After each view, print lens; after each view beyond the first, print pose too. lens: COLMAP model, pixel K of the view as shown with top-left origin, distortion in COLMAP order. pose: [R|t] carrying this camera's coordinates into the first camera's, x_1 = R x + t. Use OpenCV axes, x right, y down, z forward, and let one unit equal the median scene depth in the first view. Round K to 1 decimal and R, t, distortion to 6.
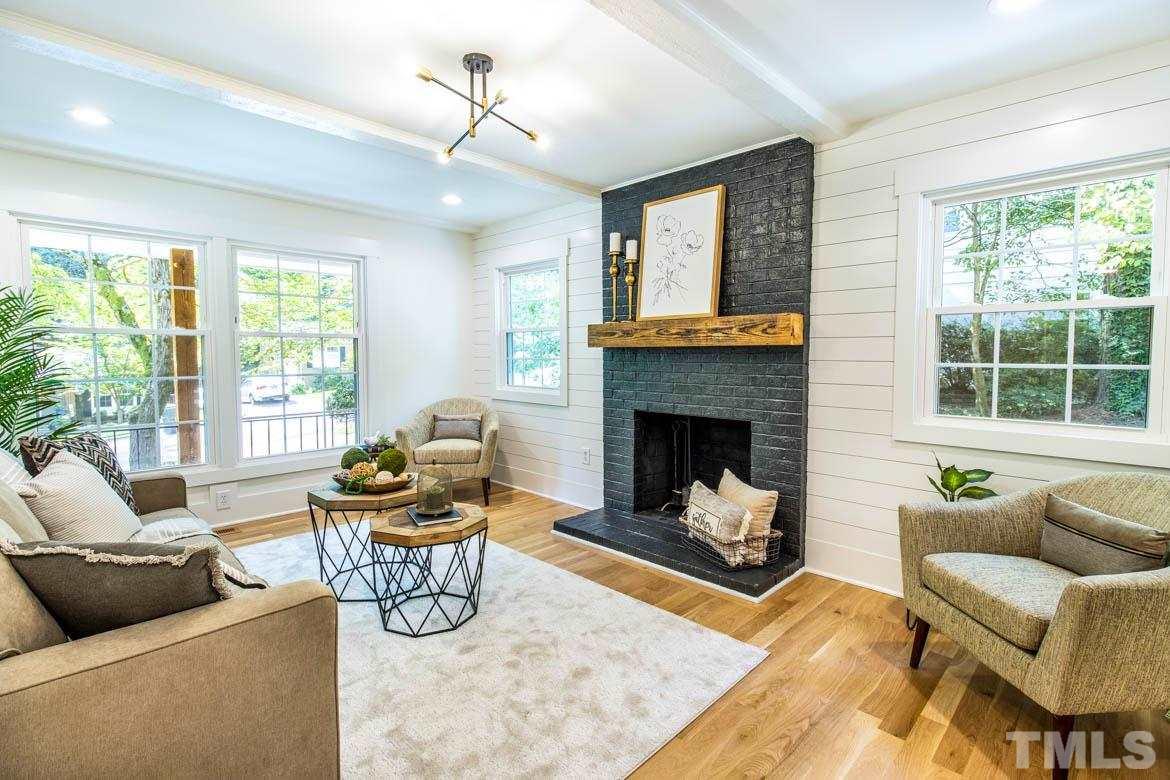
lens RADIAL K [[542.9, 0, 594.8], [0, 542.9, 381.4], [0, 0, 1]] dist [0.017036, -0.009362]
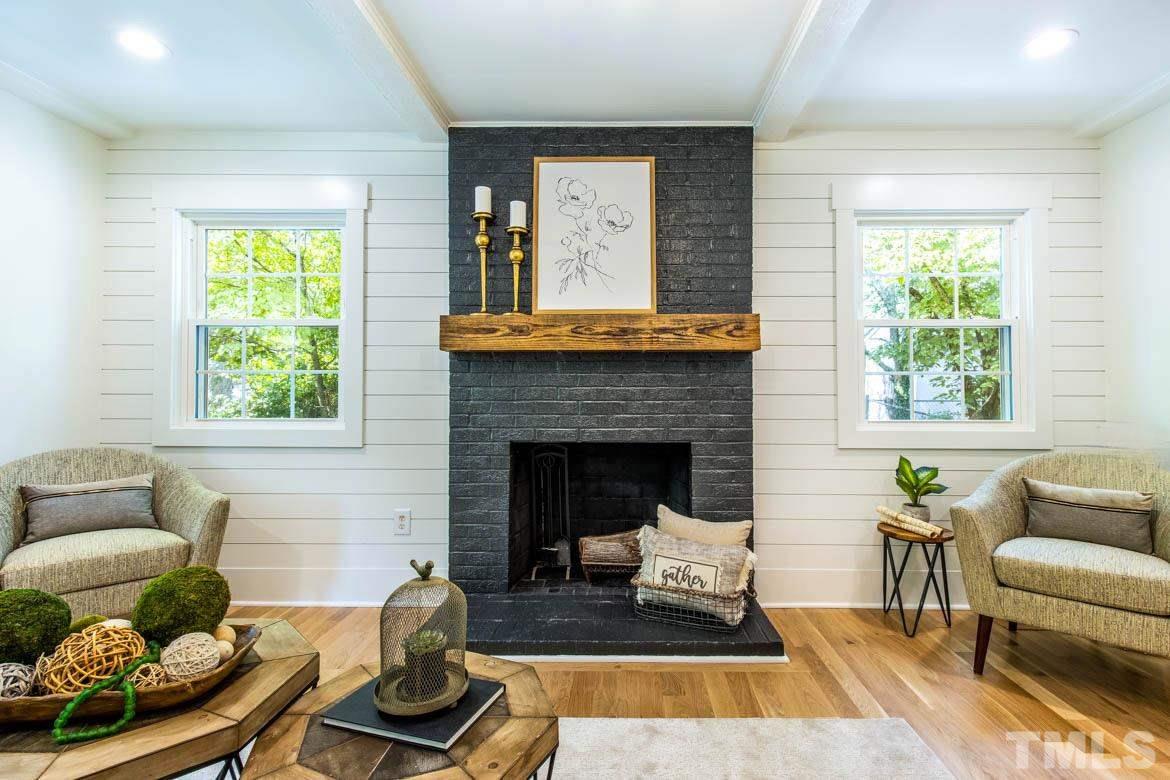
lens RADIAL K [[551.4, 0, 617.0], [0, 551.4, 380.4], [0, 0, 1]] dist [0.004191, 0.000243]
pose [[0.722815, 0.015138, 0.690876, -0.355742], [0.035650, 0.997612, -0.059157, 0.022766], [-0.690121, 0.067390, 0.720549, 0.430456]]
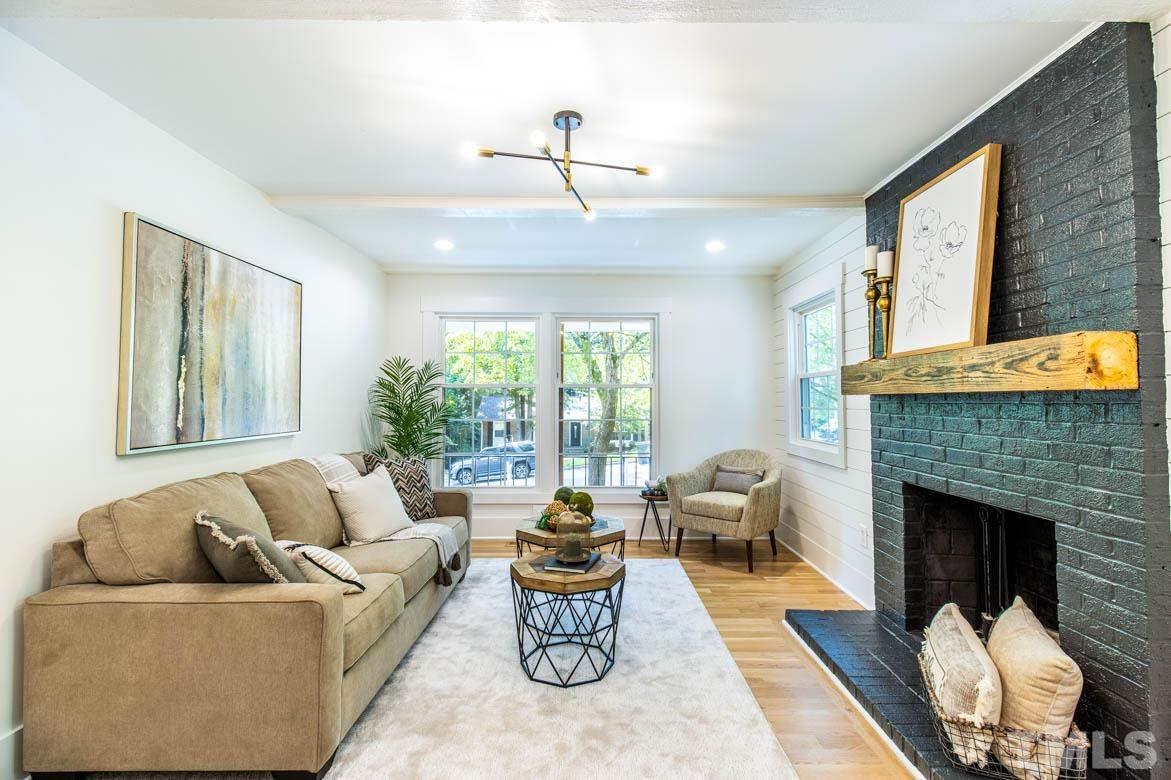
lens RADIAL K [[534.8, 0, 601.1], [0, 534.8, 381.9], [0, 0, 1]] dist [0.025191, -0.018068]
pose [[0.706160, -0.022906, -0.707682, 0.331812], [-0.039137, 0.996686, -0.071312, -0.014071], [0.706970, 0.078054, 0.702923, 0.230302]]
